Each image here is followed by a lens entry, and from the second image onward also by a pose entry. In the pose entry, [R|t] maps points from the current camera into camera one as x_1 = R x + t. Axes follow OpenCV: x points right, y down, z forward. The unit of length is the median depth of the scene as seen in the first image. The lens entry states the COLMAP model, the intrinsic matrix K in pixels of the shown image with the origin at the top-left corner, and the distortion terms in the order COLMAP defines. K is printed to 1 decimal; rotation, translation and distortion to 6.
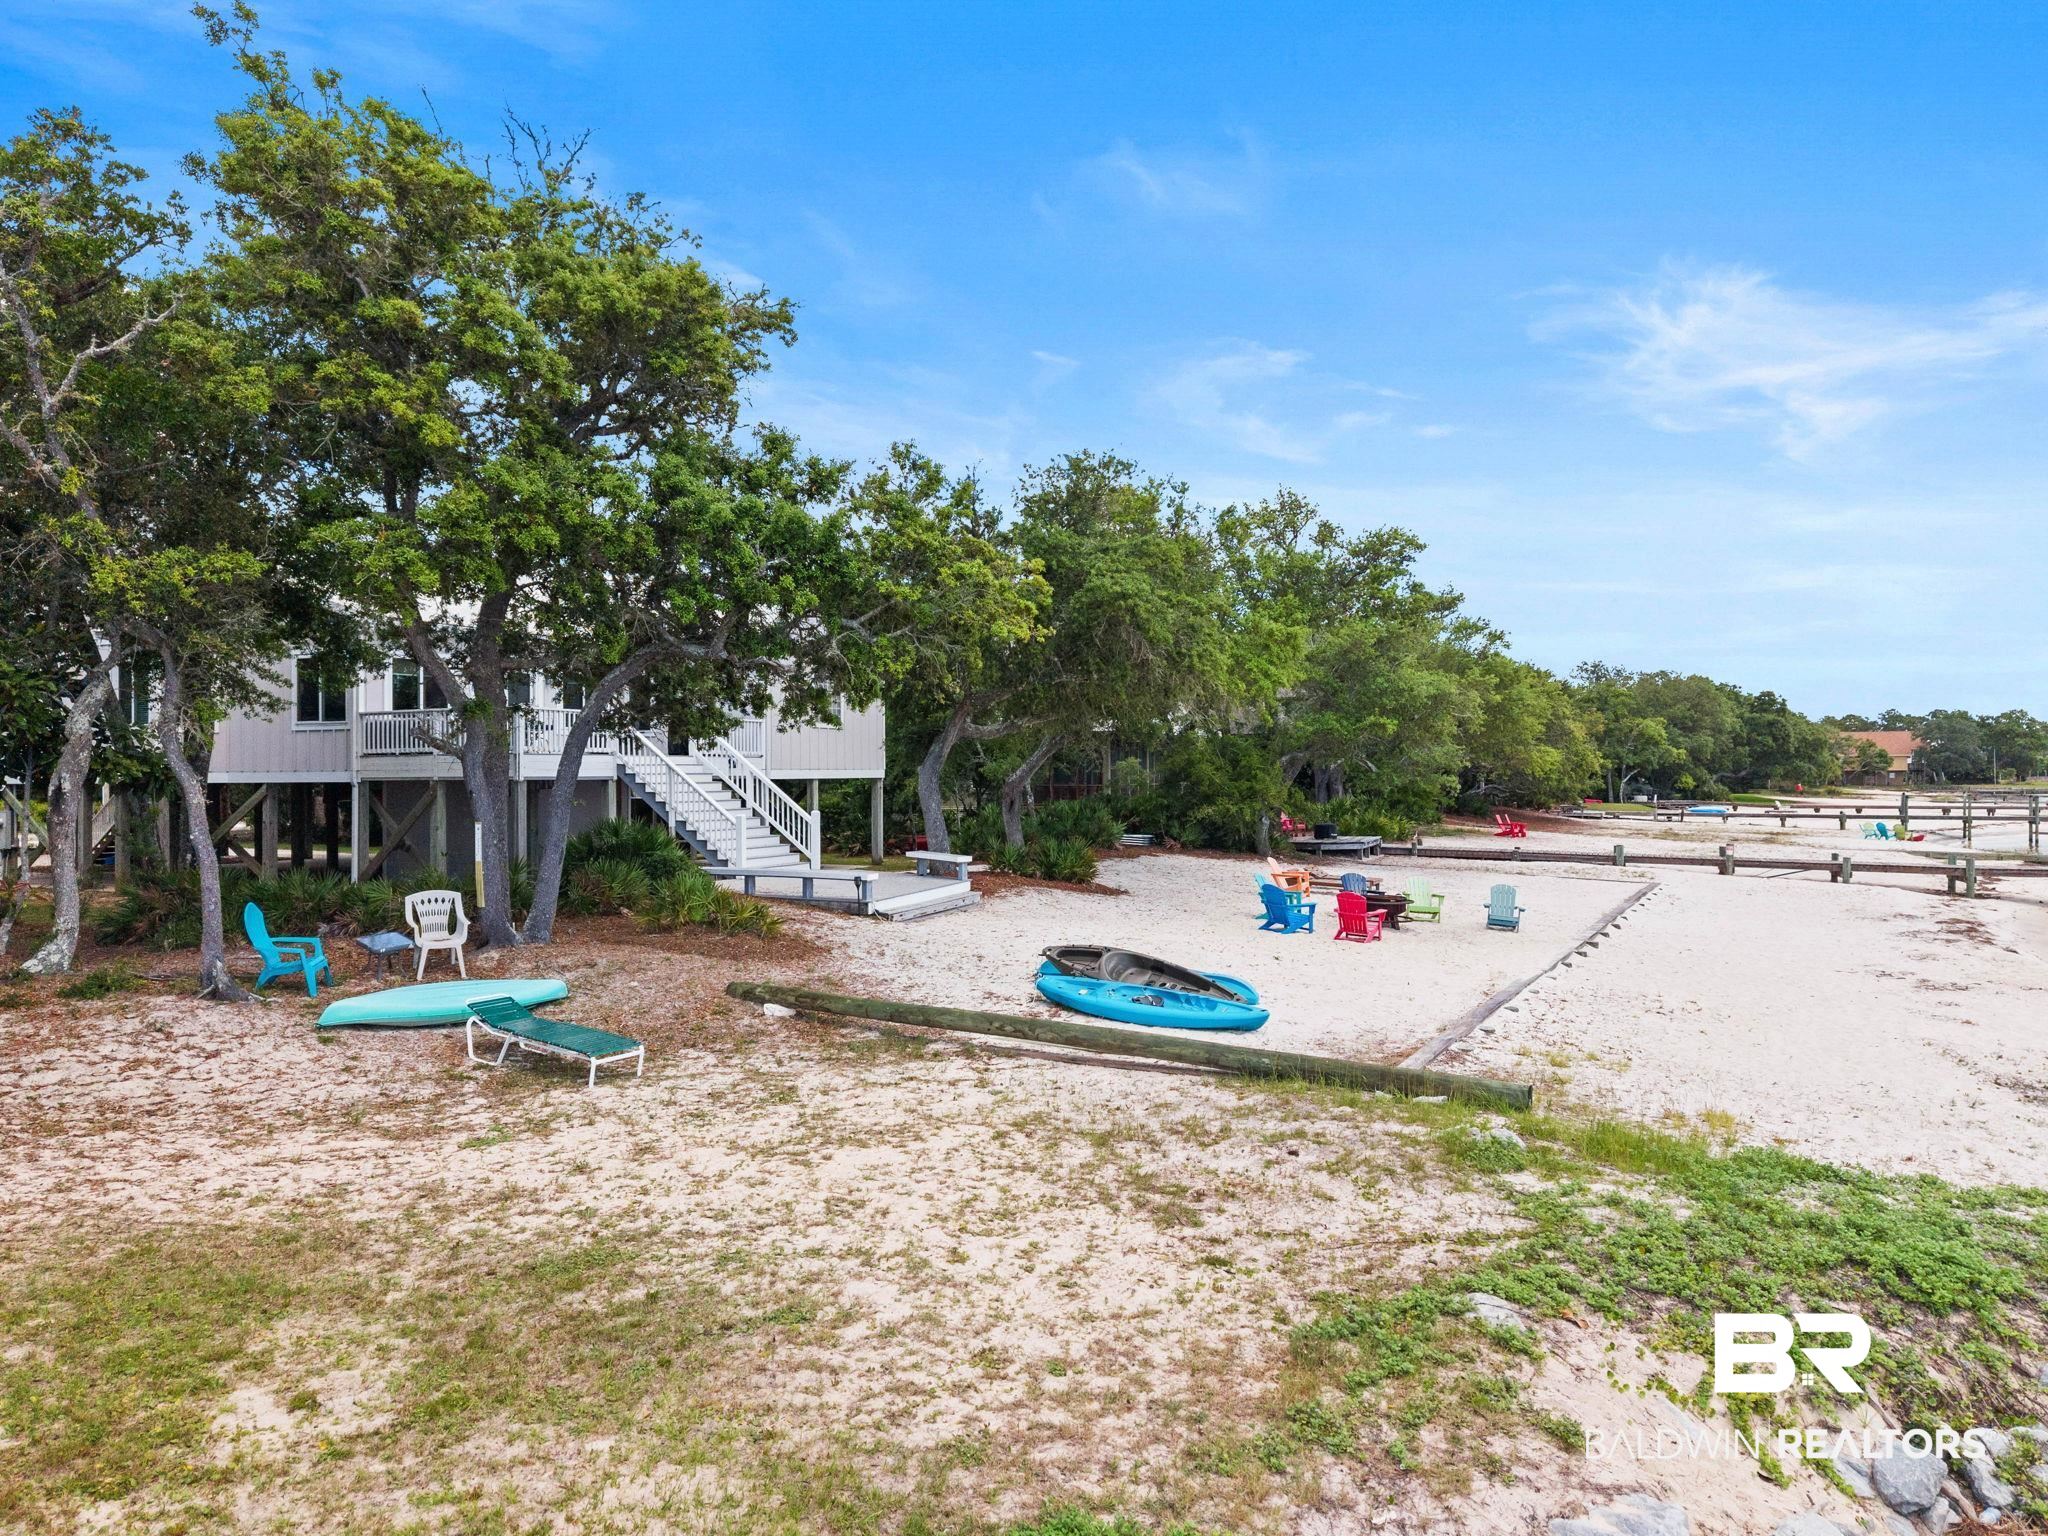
lens RADIAL K [[1366.5, 0, 1012.6], [0, 1366.5, 764.6], [0, 0, 1]] dist [0.047227, -0.059757]
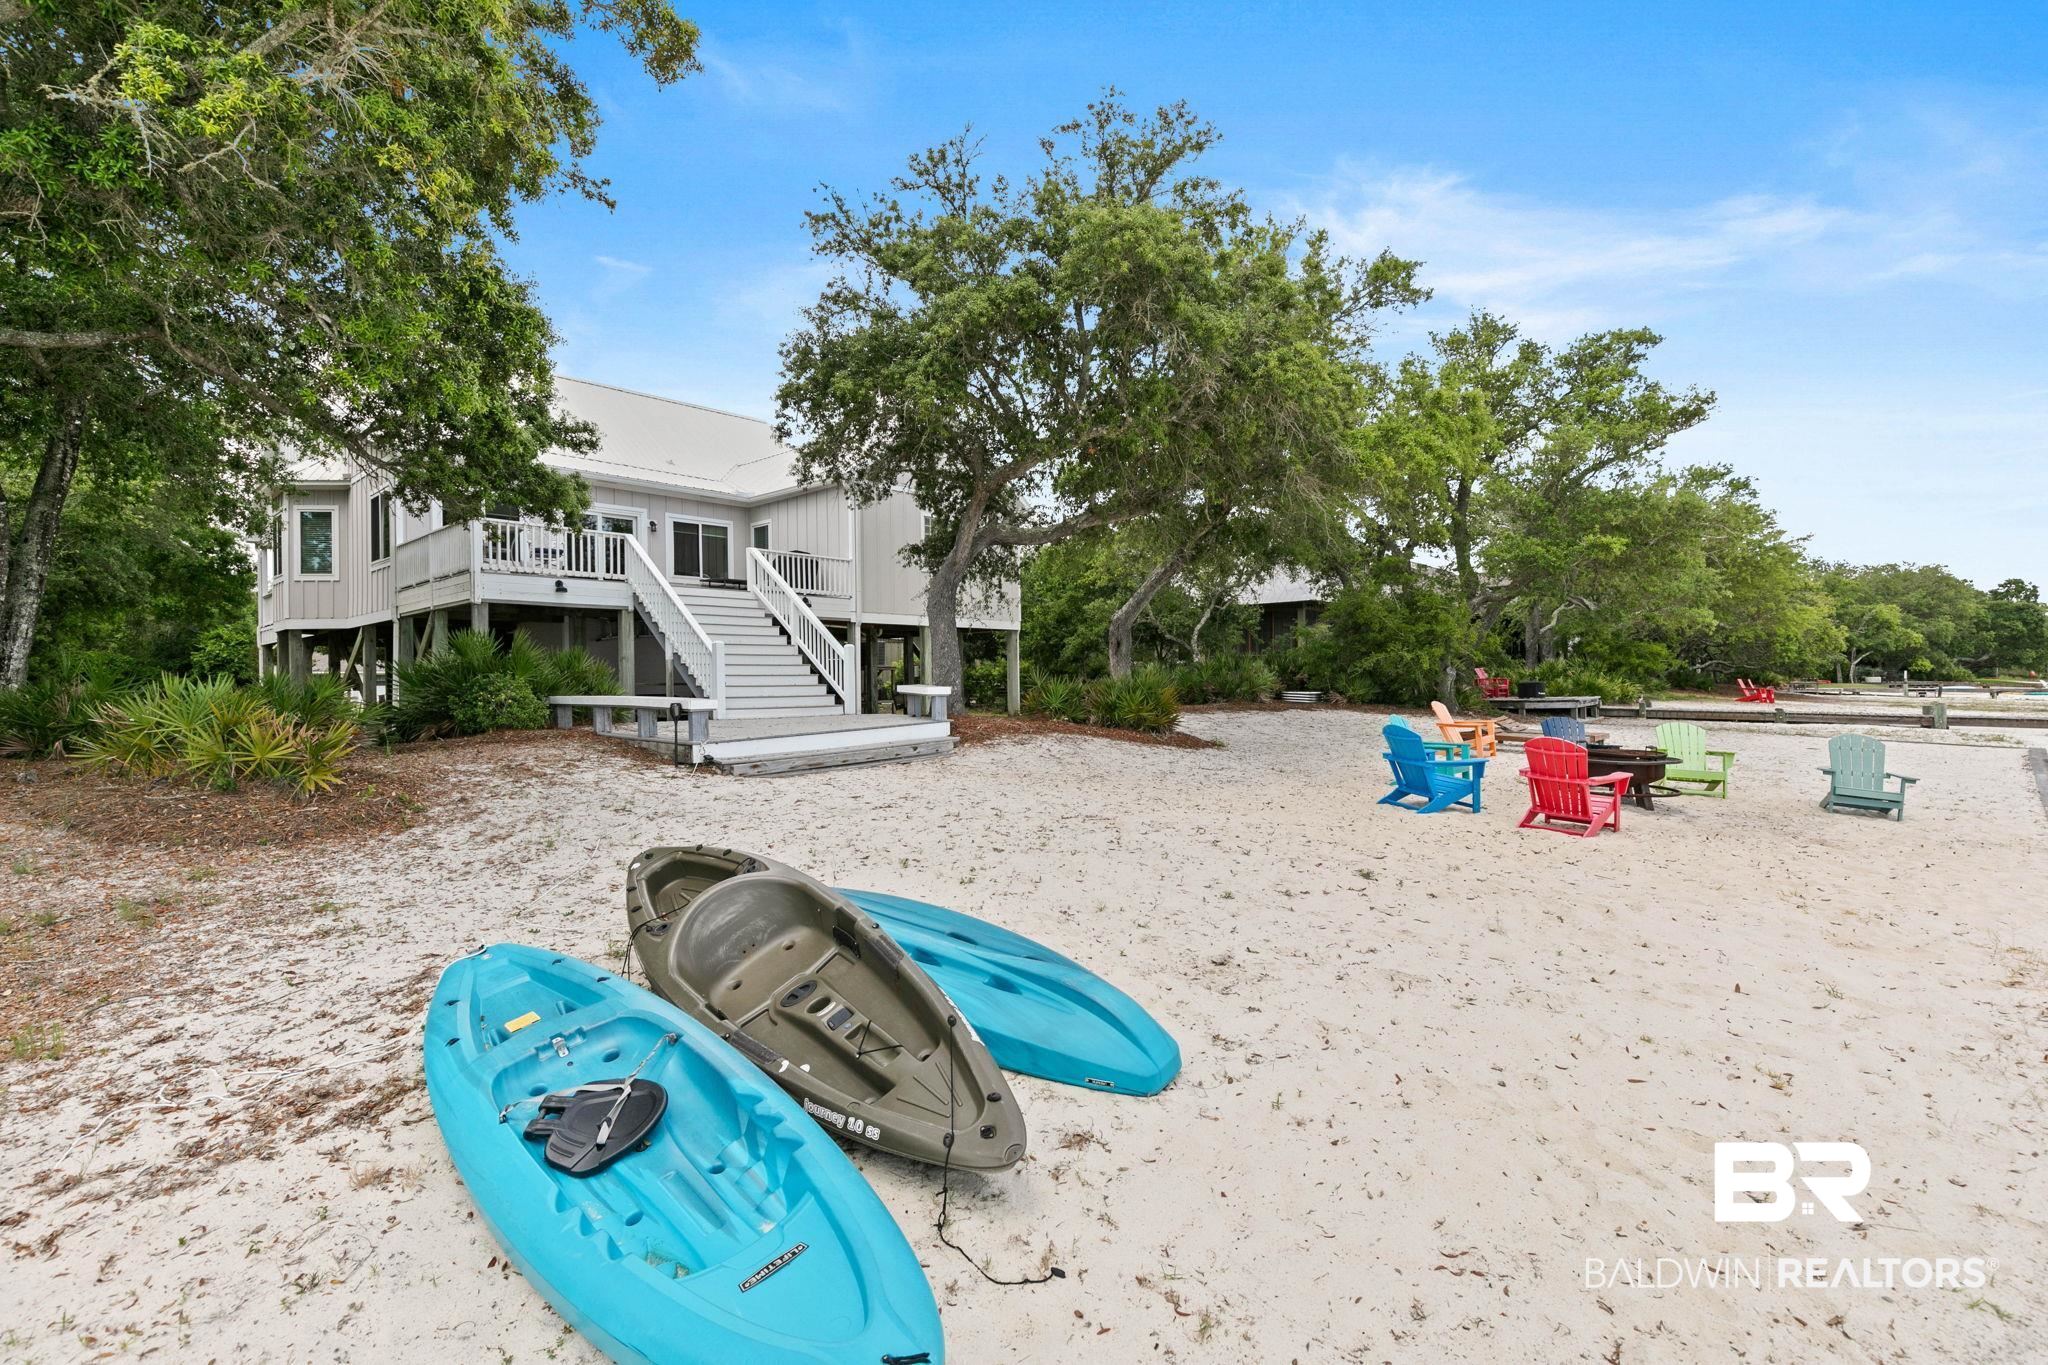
lens RADIAL K [[917.0, 0, 1024.0], [0, 917.0, 682.5], [0, 0, 1]] dist [0.003475, -0.000194]
pose [[0.957854, -0.005975, -0.287192, 0.100647], [0.008780, 0.999925, 0.008482, 0.043965], [0.287120, -0.010646, 0.957835, 0.397599]]
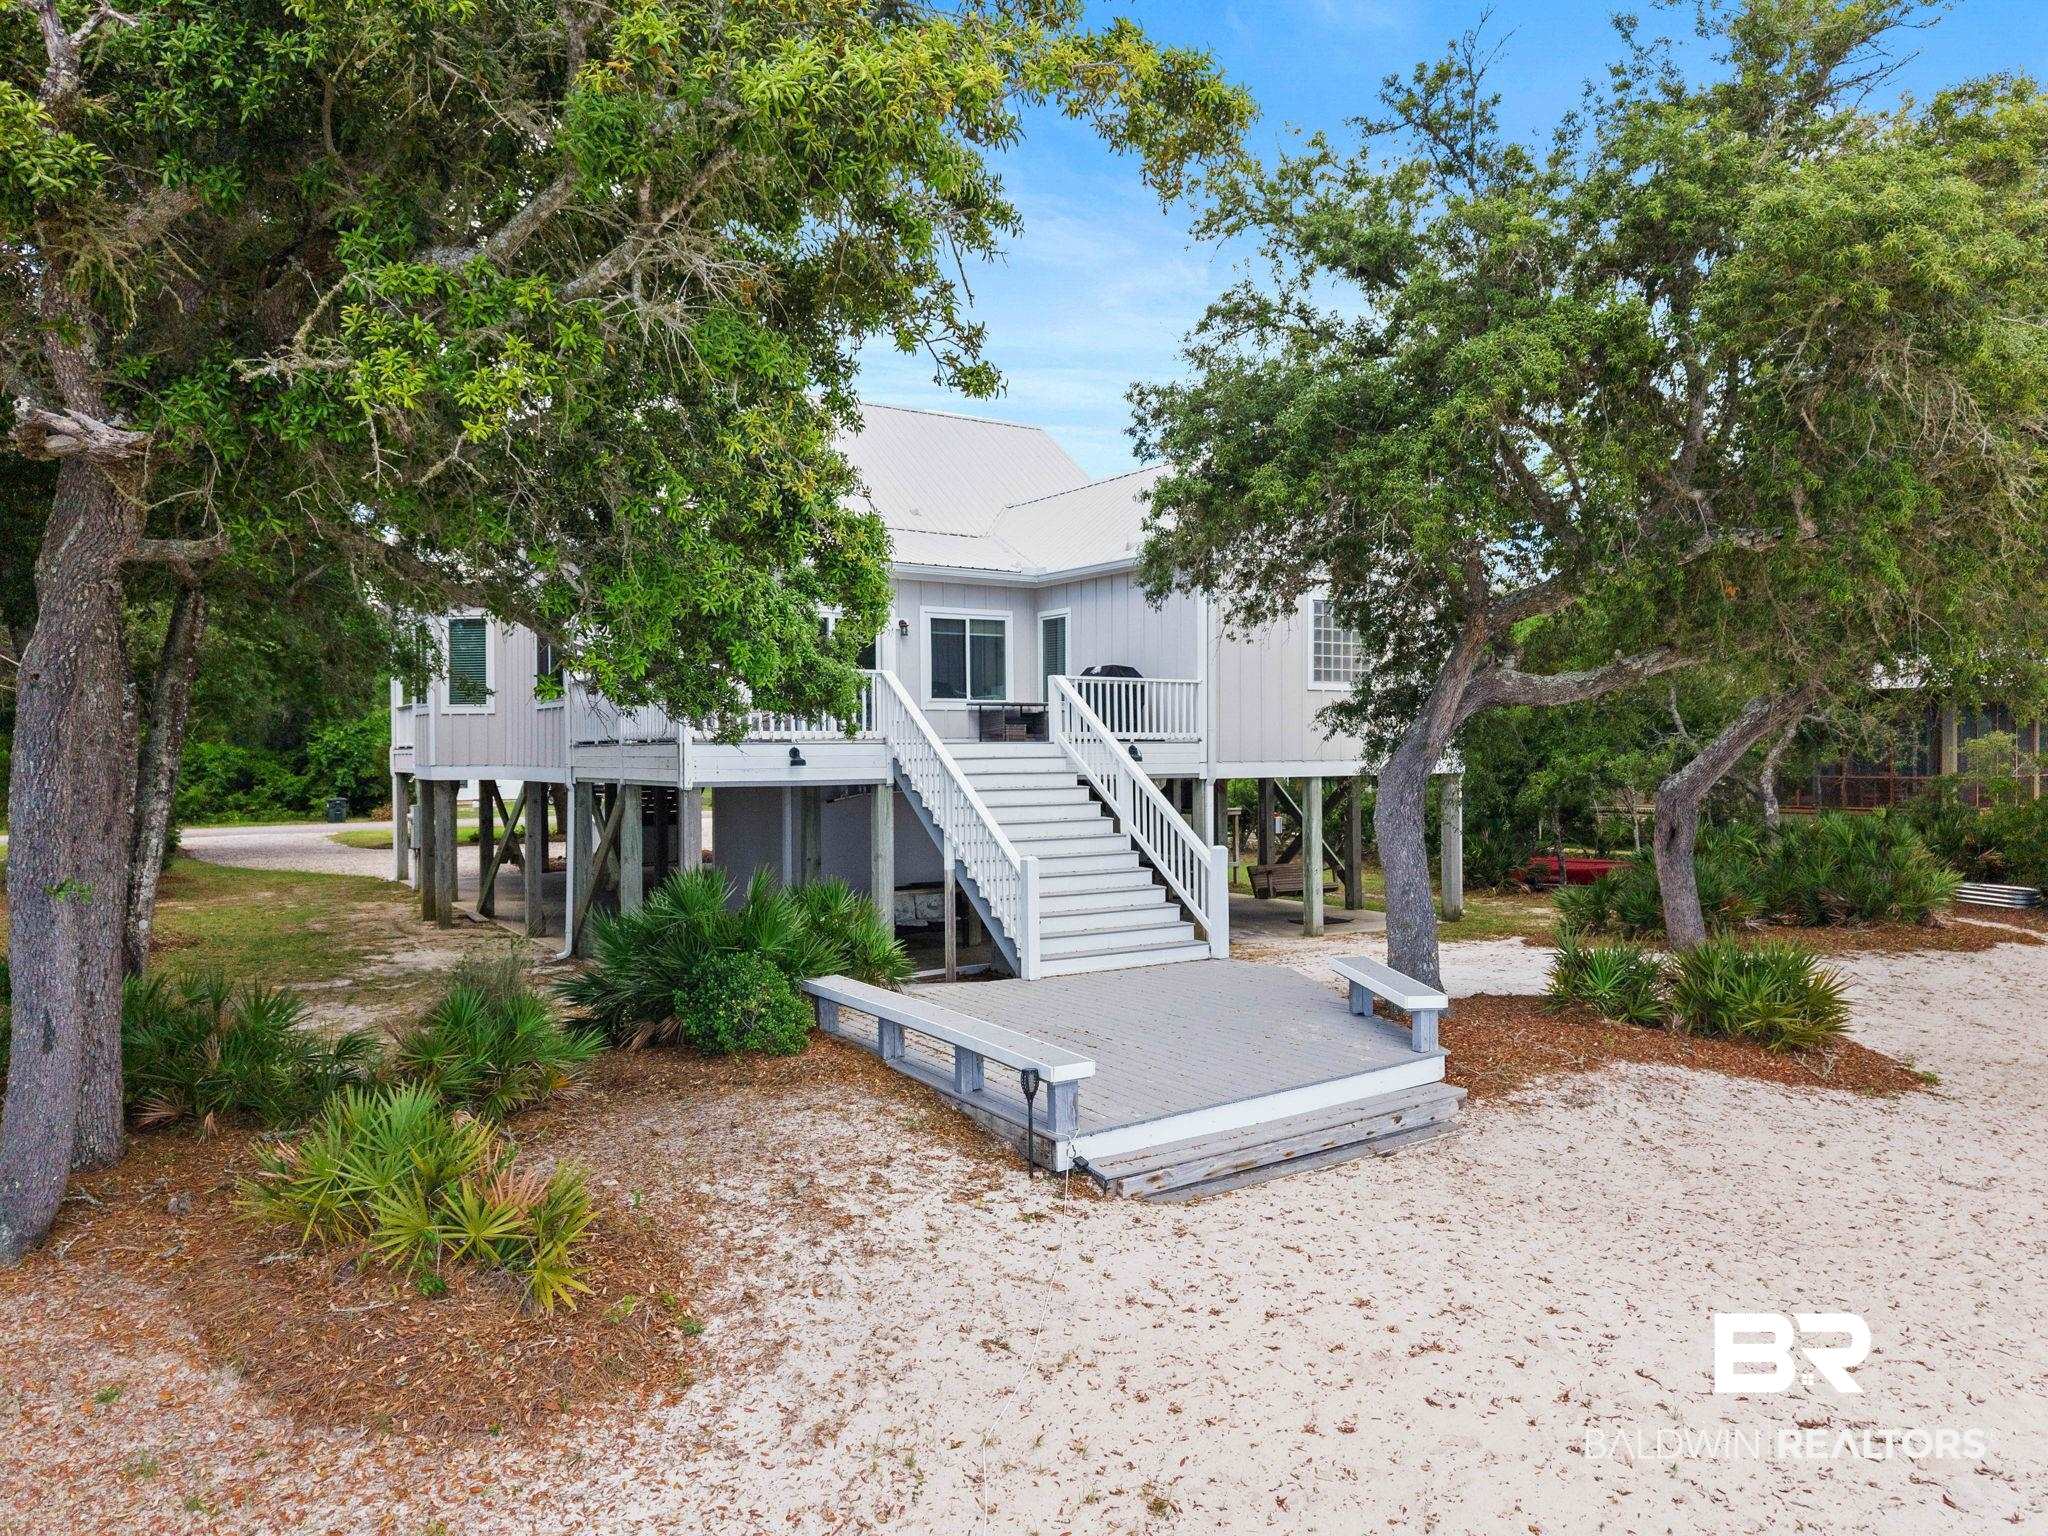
lens RADIAL K [[1366.5, 0, 1012.6], [0, 1366.5, 764.6], [0, 0, 1]] dist [0.047227, -0.059757]
pose [[0.853172, 0.006840, -0.521584, 0.051659], [0.004394, 0.999784, 0.020297, -0.007132], [0.521610, -0.019609, 0.852958, 0.415607]]
